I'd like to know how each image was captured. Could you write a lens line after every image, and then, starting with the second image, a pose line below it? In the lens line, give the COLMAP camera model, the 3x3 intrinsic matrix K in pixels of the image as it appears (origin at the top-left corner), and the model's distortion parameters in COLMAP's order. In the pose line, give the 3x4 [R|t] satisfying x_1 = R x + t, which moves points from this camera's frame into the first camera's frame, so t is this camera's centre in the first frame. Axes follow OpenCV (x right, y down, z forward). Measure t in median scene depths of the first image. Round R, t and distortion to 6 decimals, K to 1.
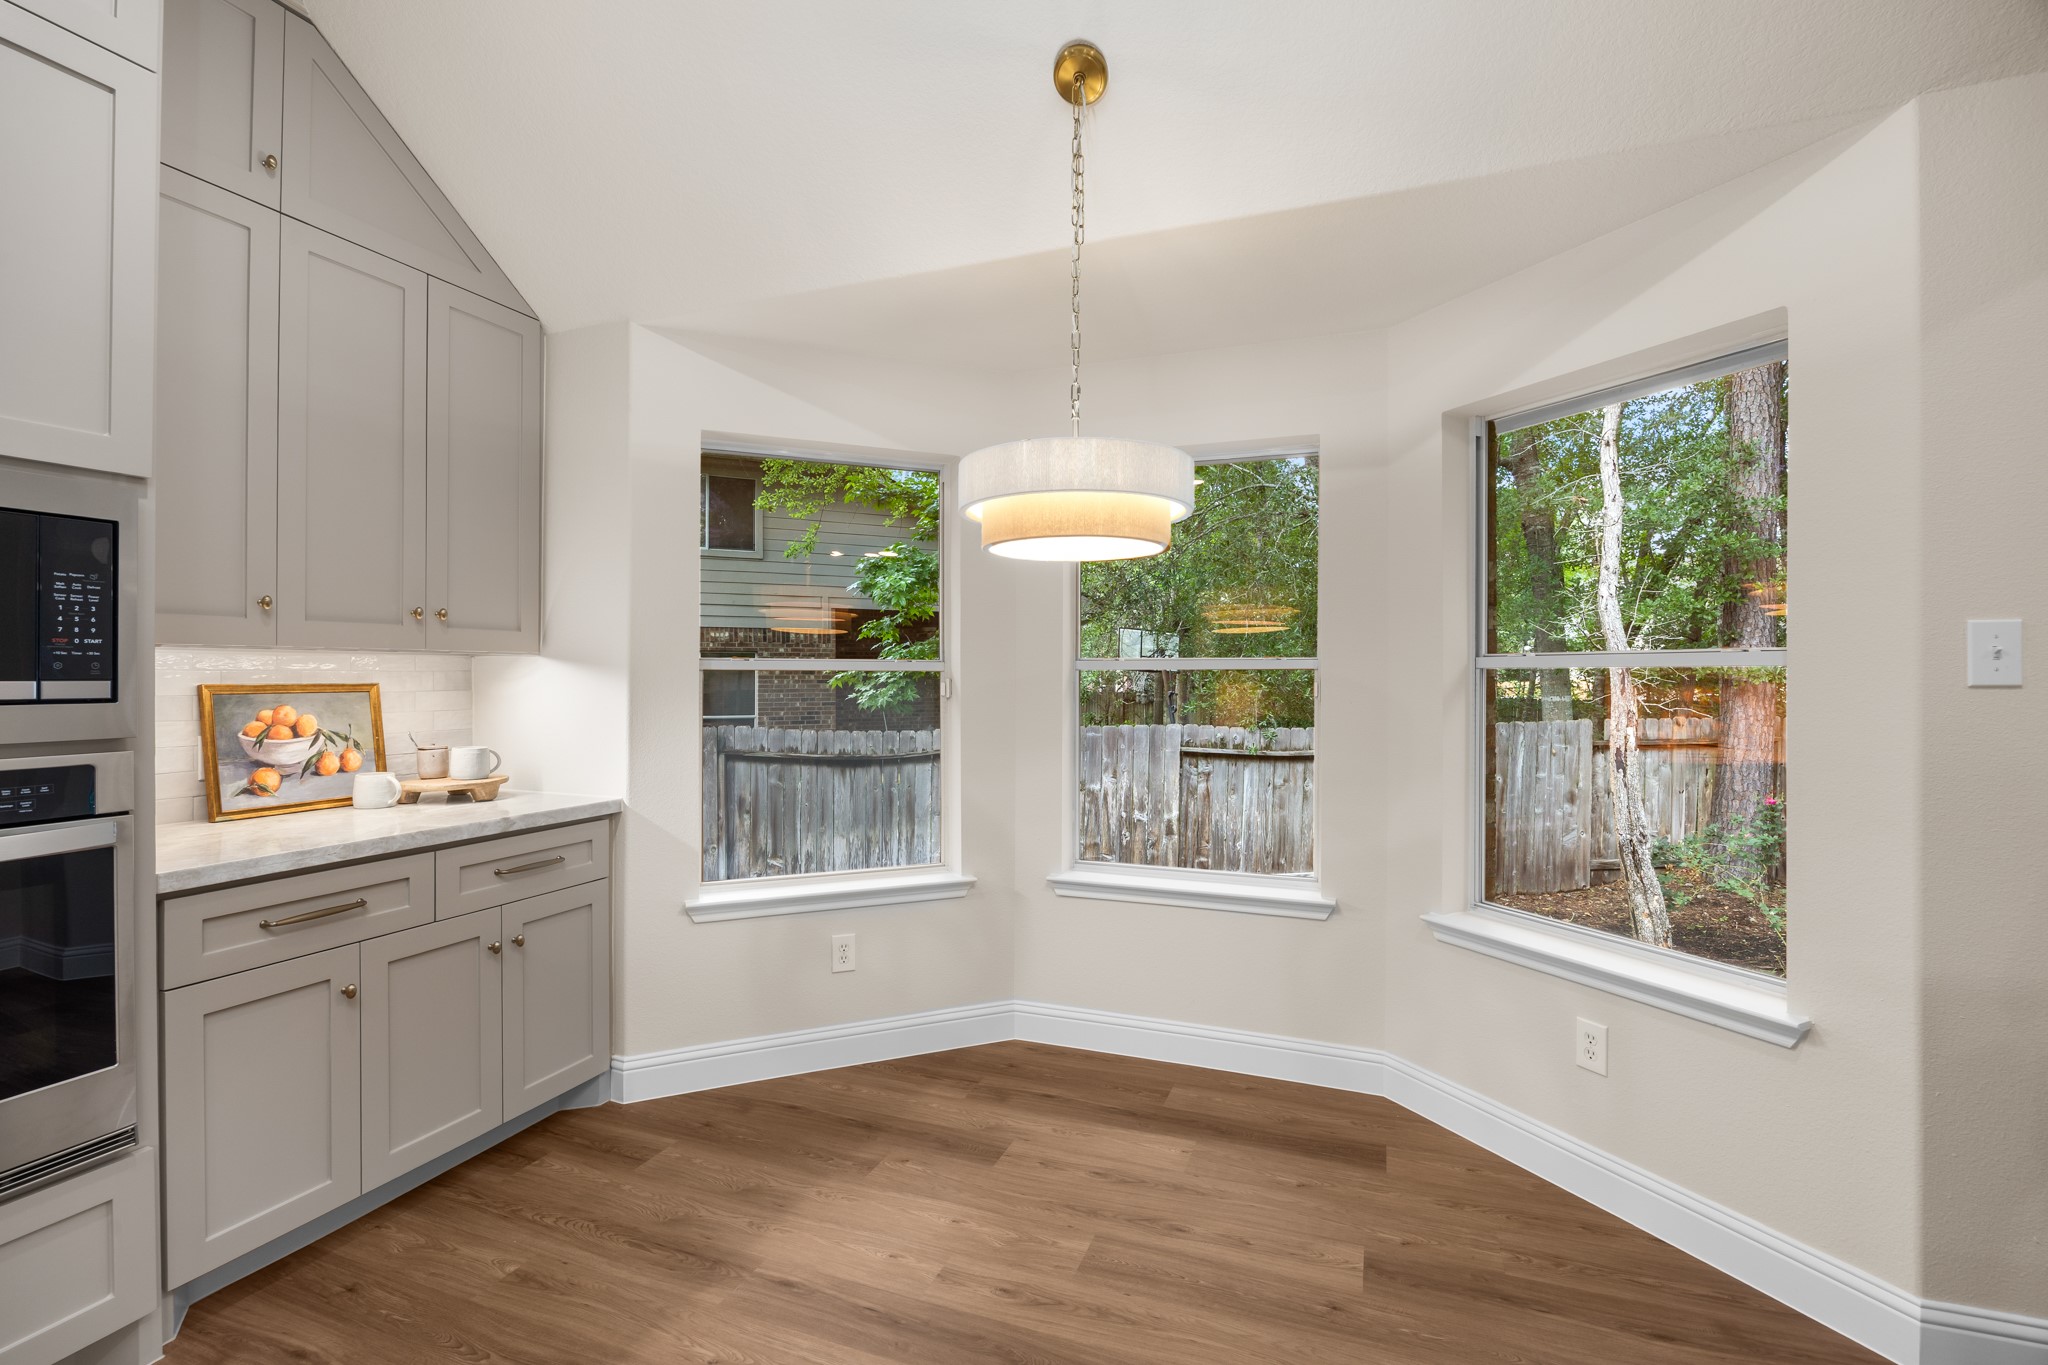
lens RADIAL K [[933.6, 0, 1021.7], [0, 933.6, 674.2], [0, 0, 1]] dist [-0.016418, 0.000468]
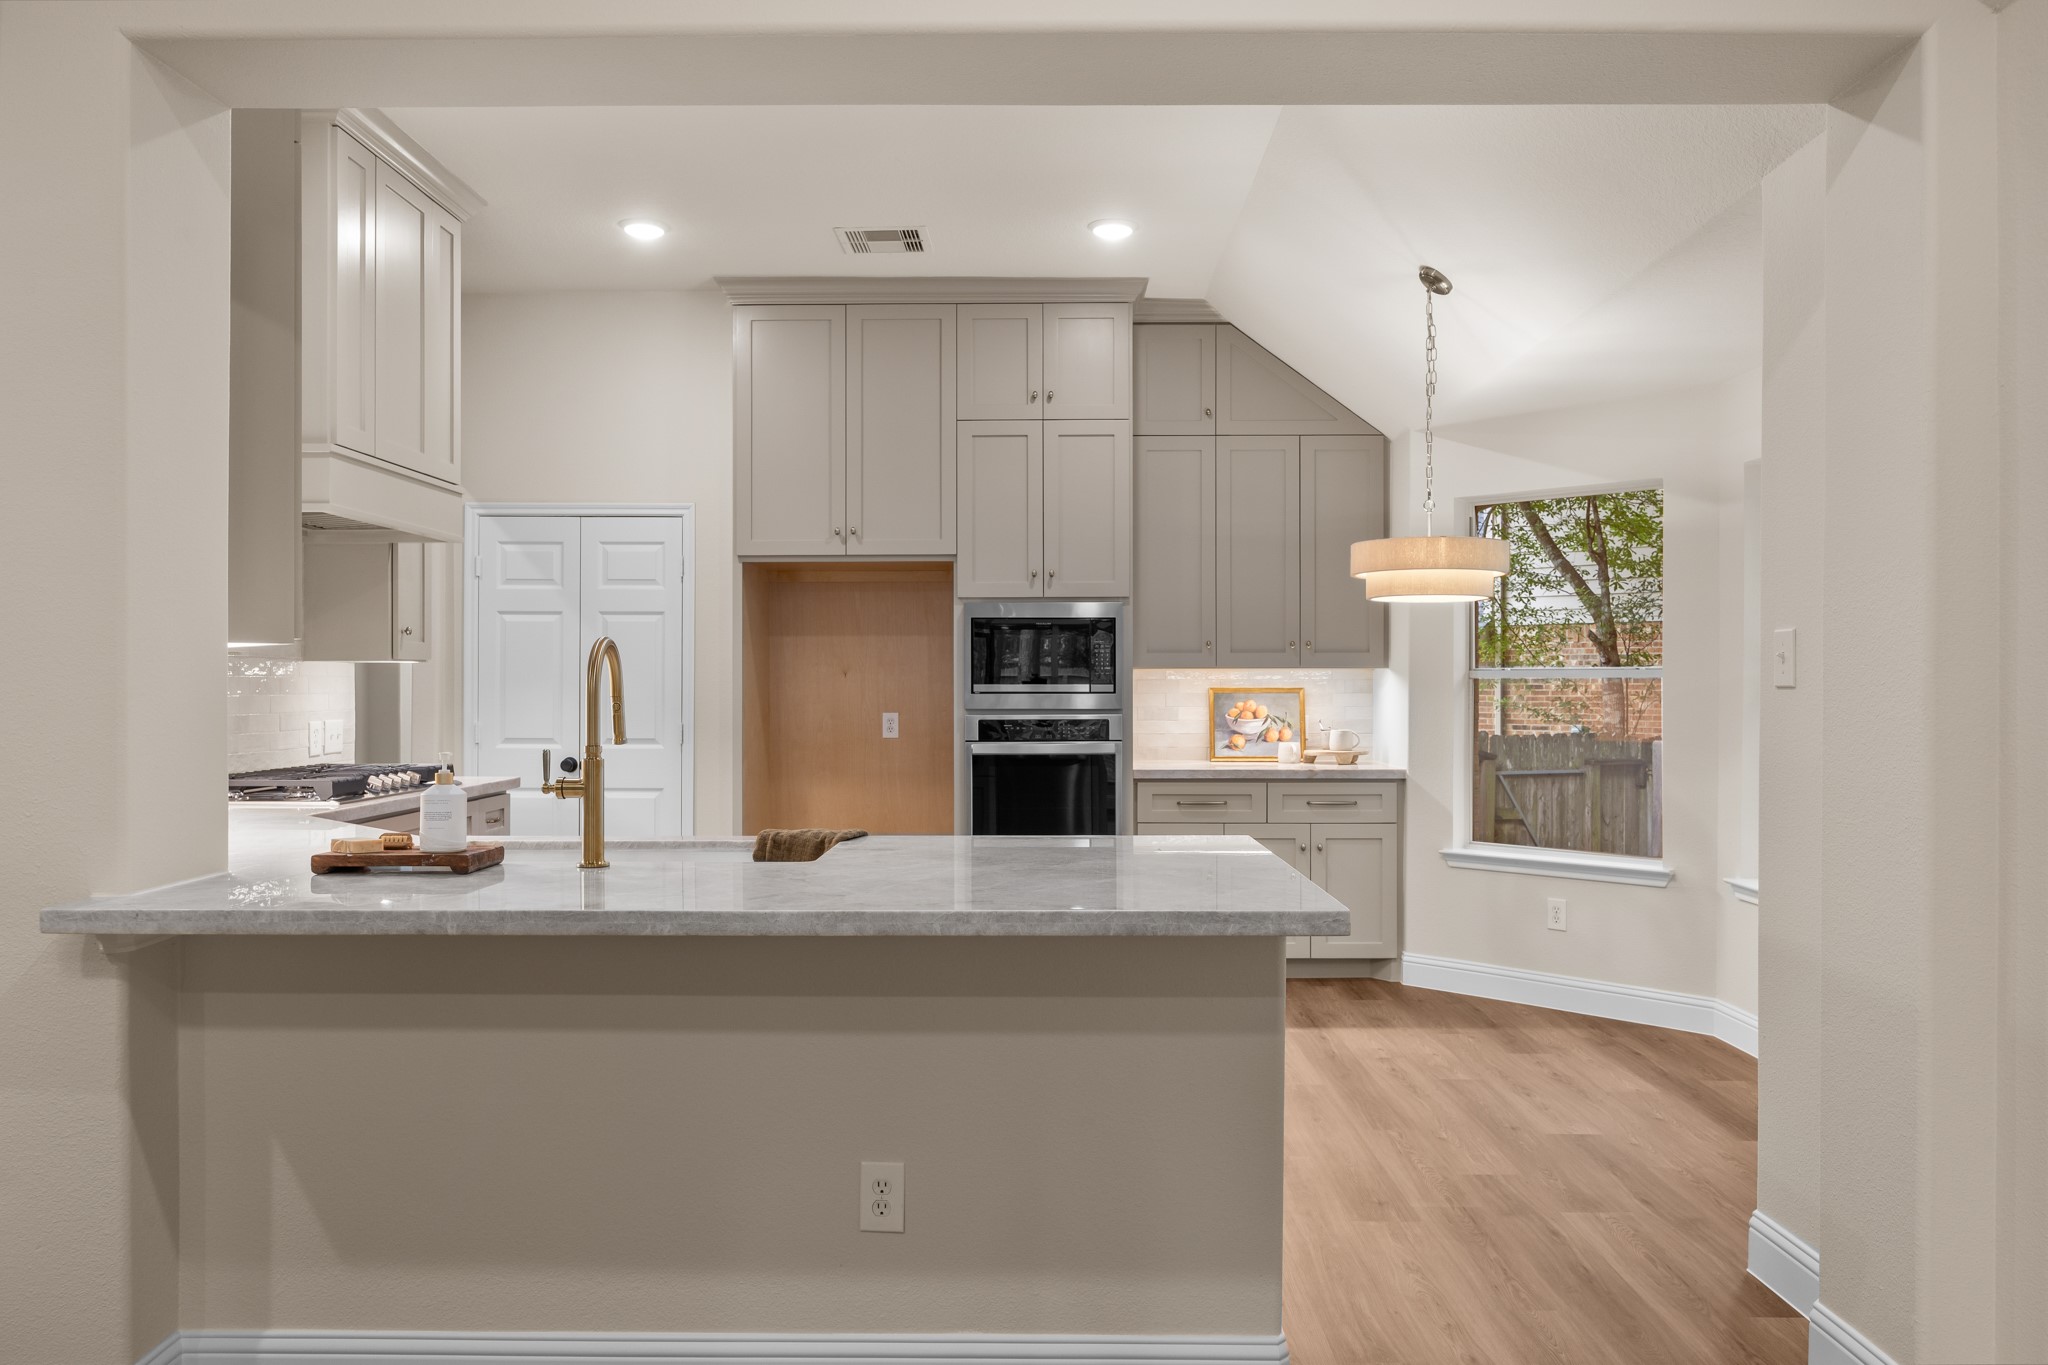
lens RADIAL K [[1464.2, 0, 1024.0], [0, 1464.2, 682.5], [0, 0, 1]] dist [-0.013302, -0.000186]
pose [[0.349675, -0.003411, -0.936865, 1.606760], [0.002797, 0.999993, -0.002597, 0.006969], [0.936867, -0.001712, 0.349682, -0.353586]]
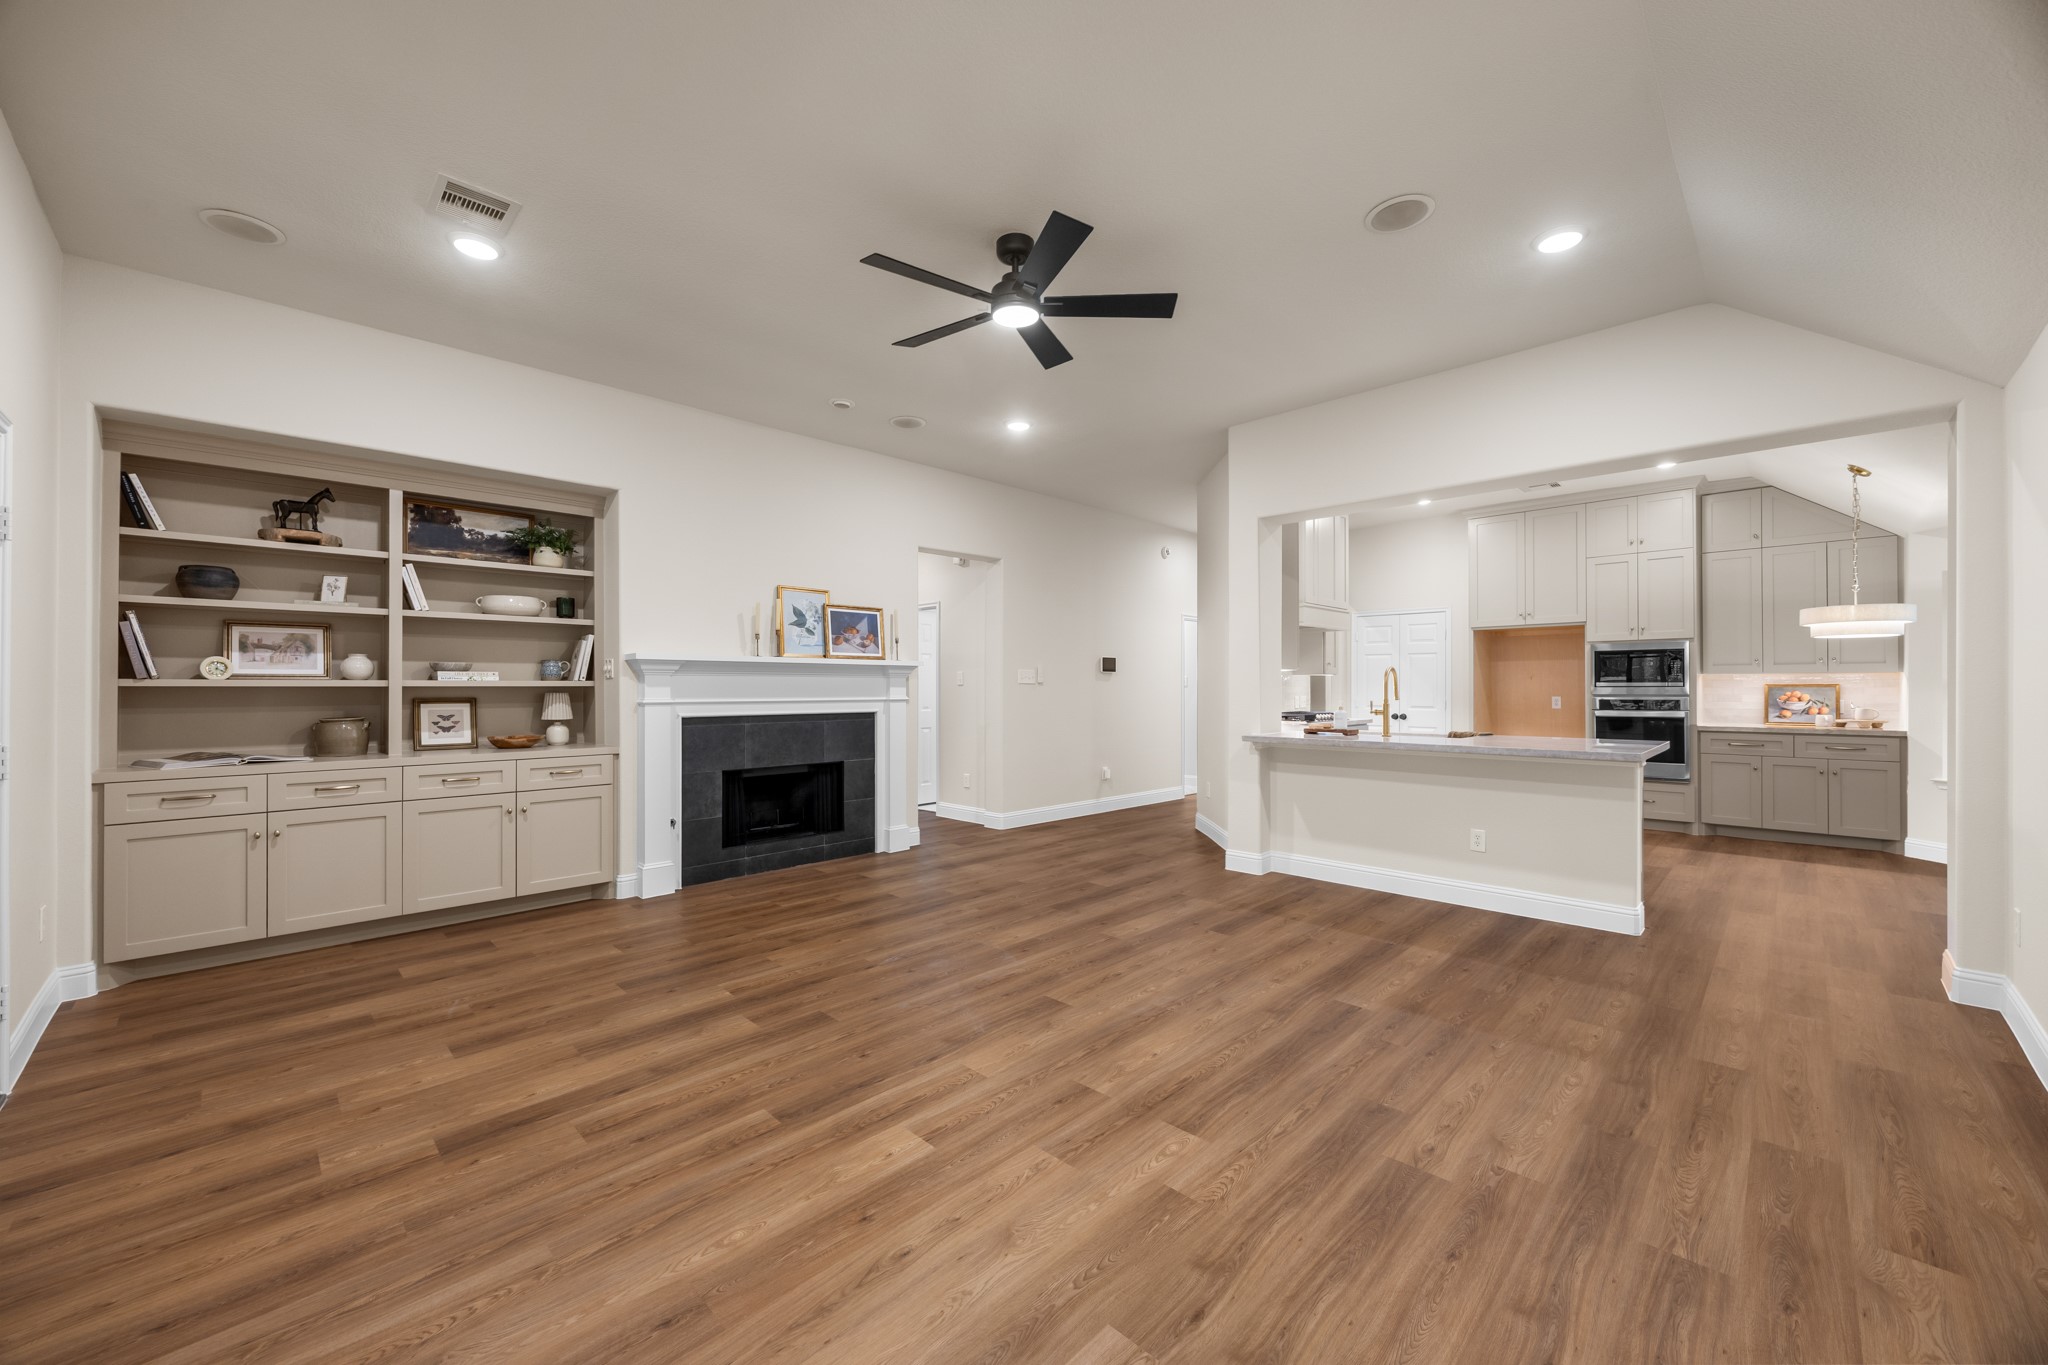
lens RADIAL K [[780.0, 0, 1020.9], [0, 780.0, 684.3], [0, 0, 1]] dist [-0.001564, 0.000377]
pose [[-0.404426, -0.005834, -0.914552, 2.610385], [0.001910, 0.999972, -0.007223, 0.025578], [0.914569, -0.004668, -0.404404, -0.317782]]
